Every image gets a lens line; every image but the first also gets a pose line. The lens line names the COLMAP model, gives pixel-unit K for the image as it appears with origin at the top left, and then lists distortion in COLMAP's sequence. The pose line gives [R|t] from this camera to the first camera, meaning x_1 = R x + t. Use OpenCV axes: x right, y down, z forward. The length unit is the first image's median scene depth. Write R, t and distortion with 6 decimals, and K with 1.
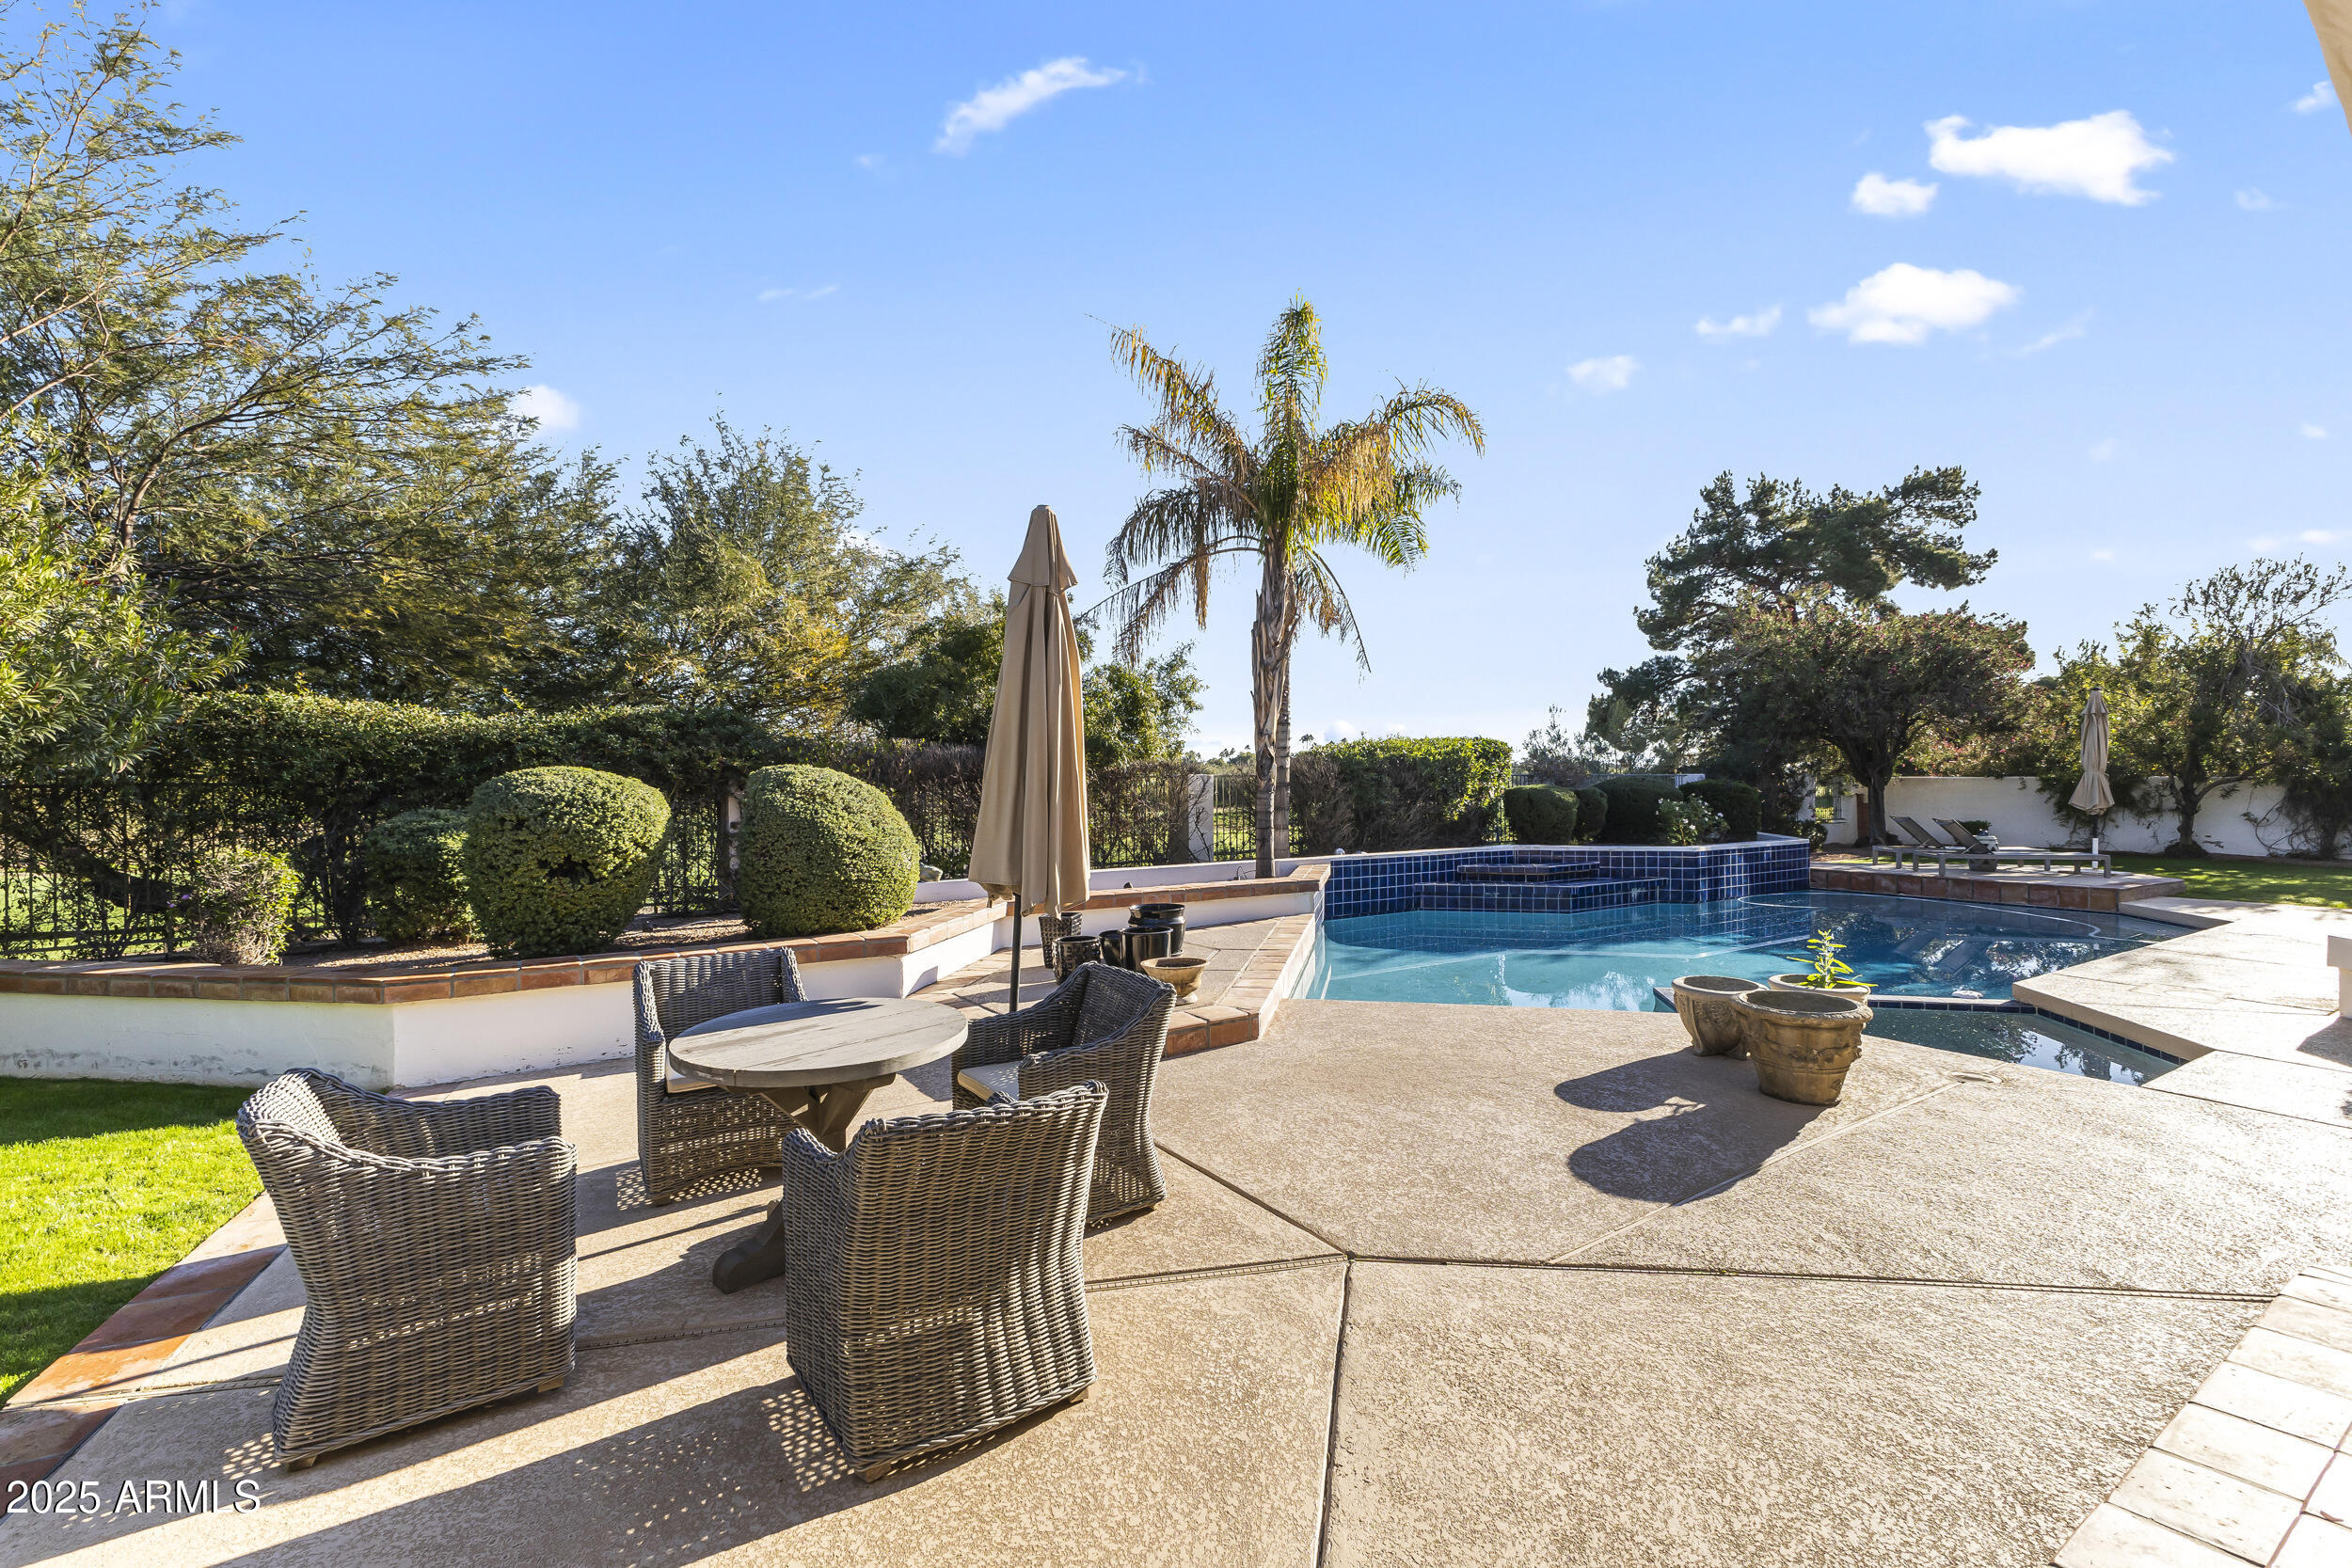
lens RADIAL K [[1018.1, 0, 1185.6], [0, 1018.1, 772.6], [0, 0, 1]] dist [-0.000349, 0.000016]
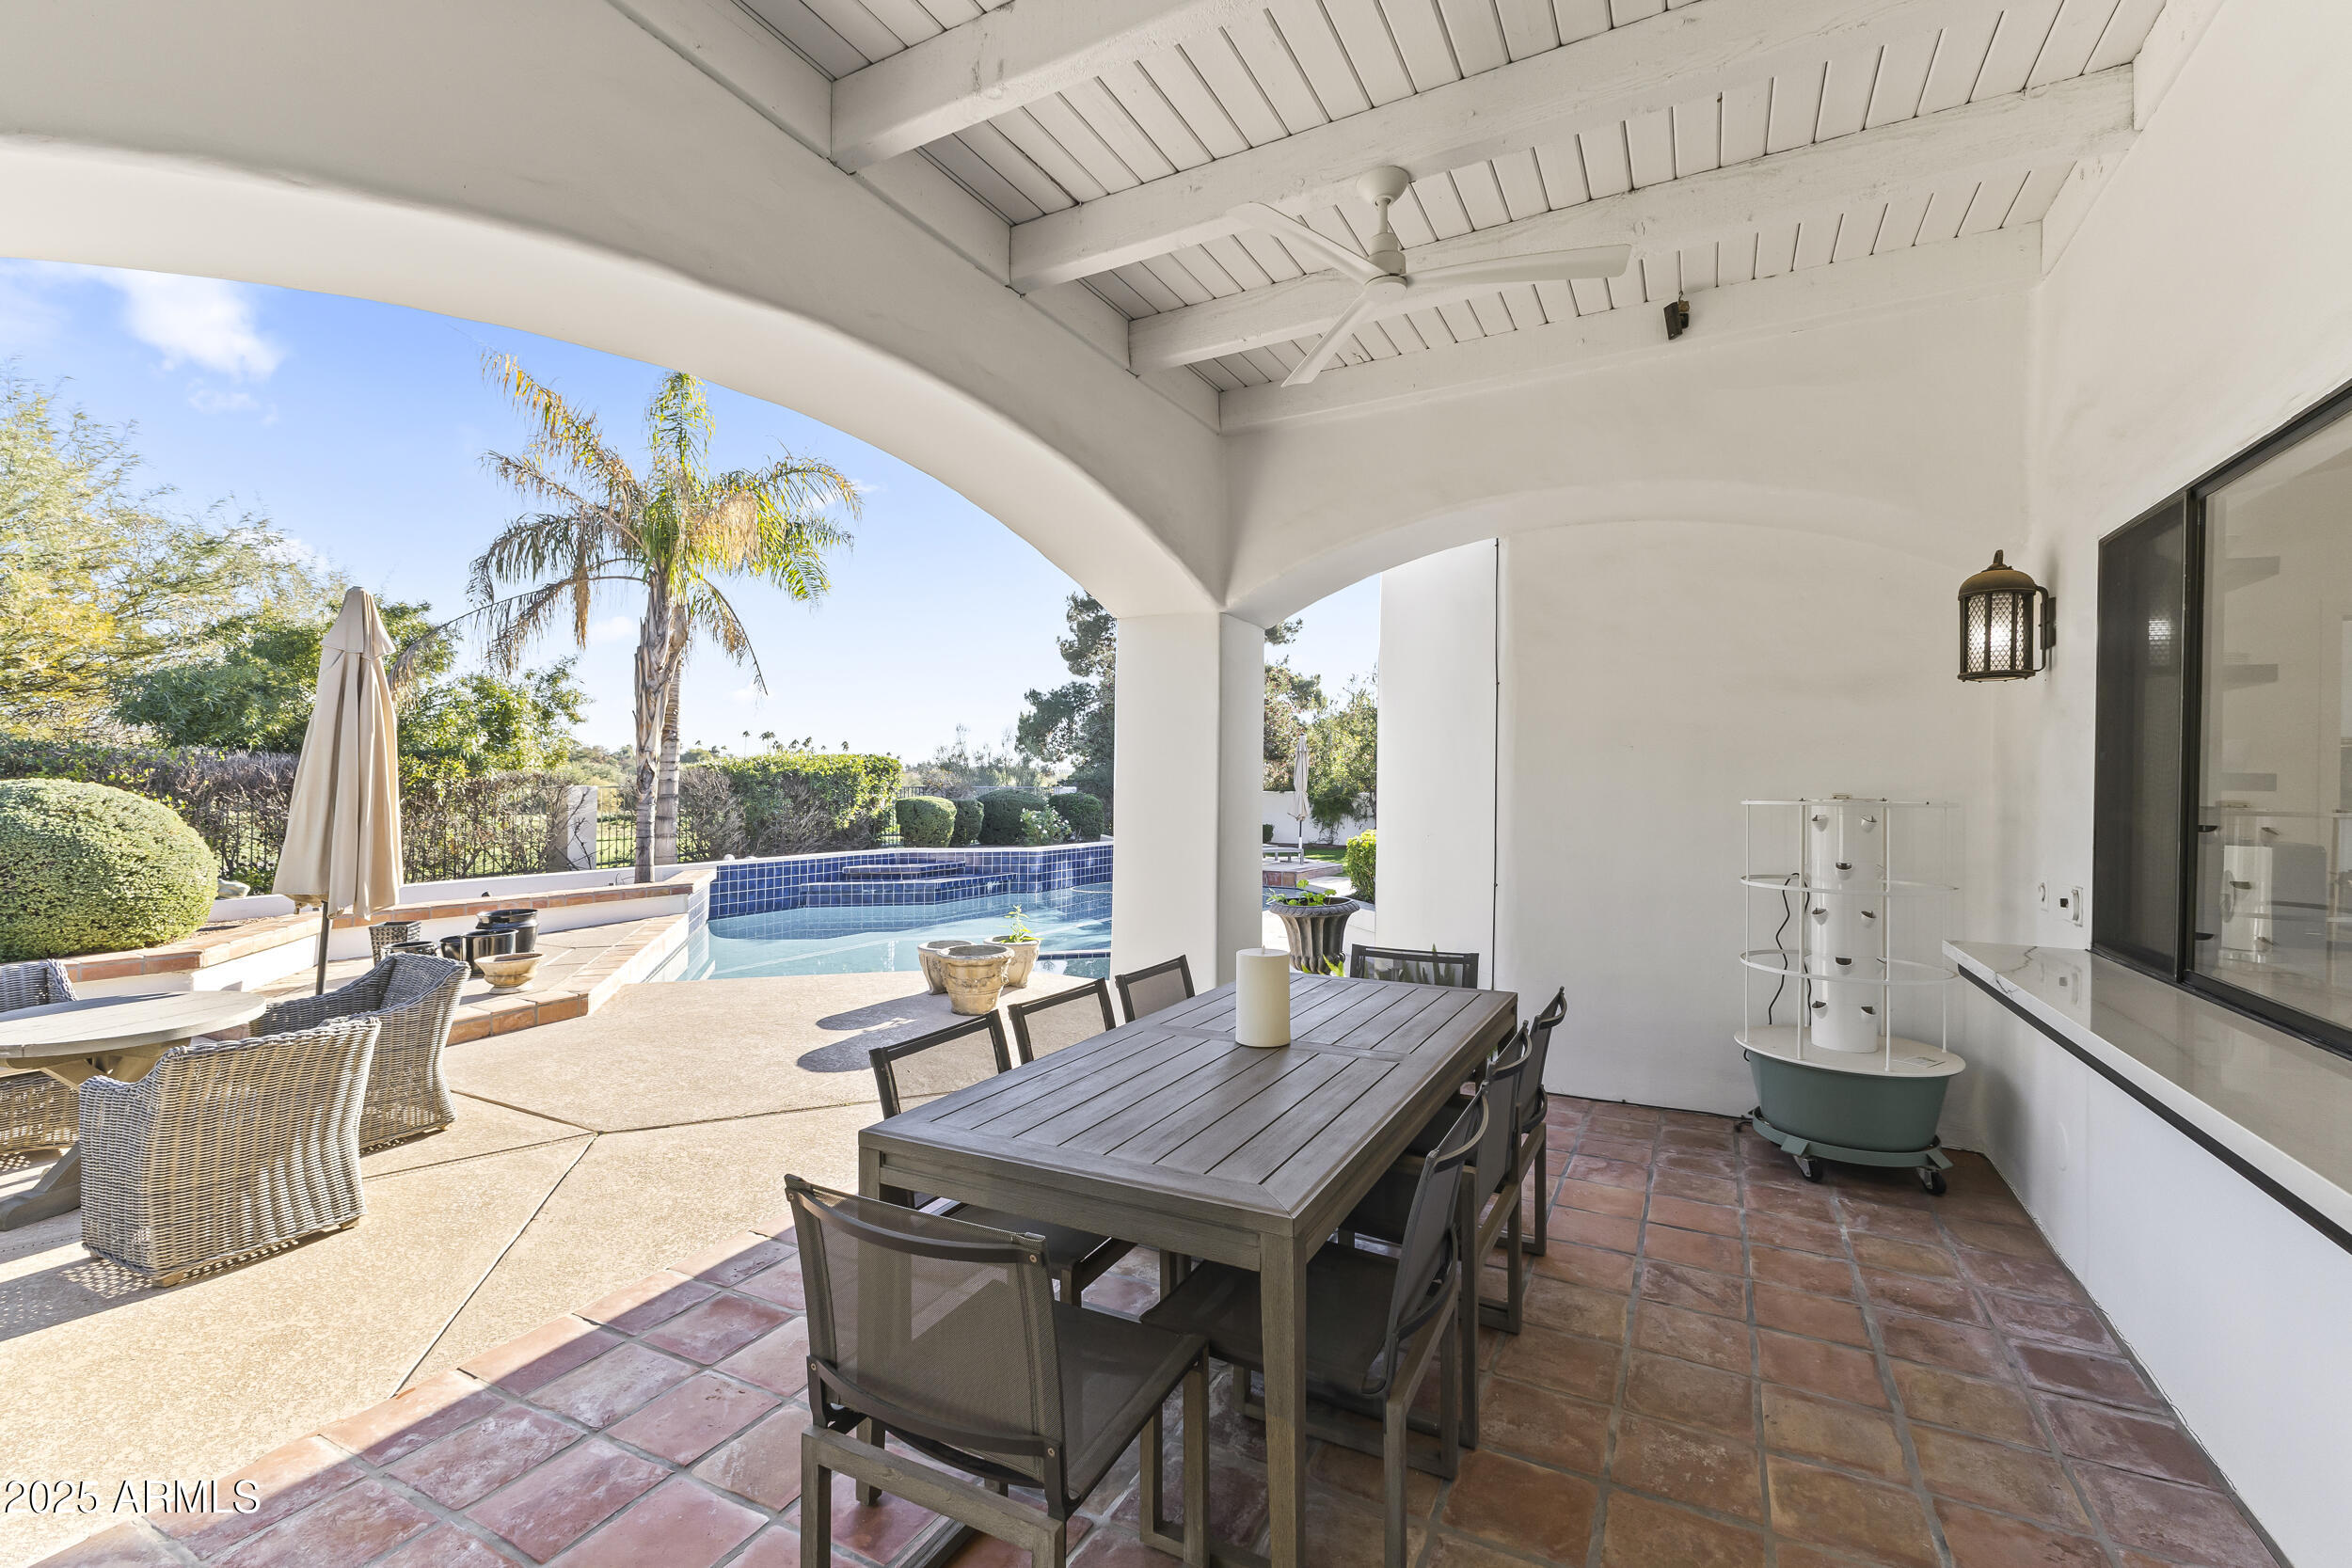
lens RADIAL K [[1018.1, 0, 1185.6], [0, 1018.1, 772.6], [0, 0, 1]] dist [-0.000349, 0.000016]
pose [[0.875493, 0.019224, 0.482848, 0.057821], [-0.018612, 0.999808, -0.006059, -0.018285], [-0.482872, -0.003682, 0.875683, -0.224578]]
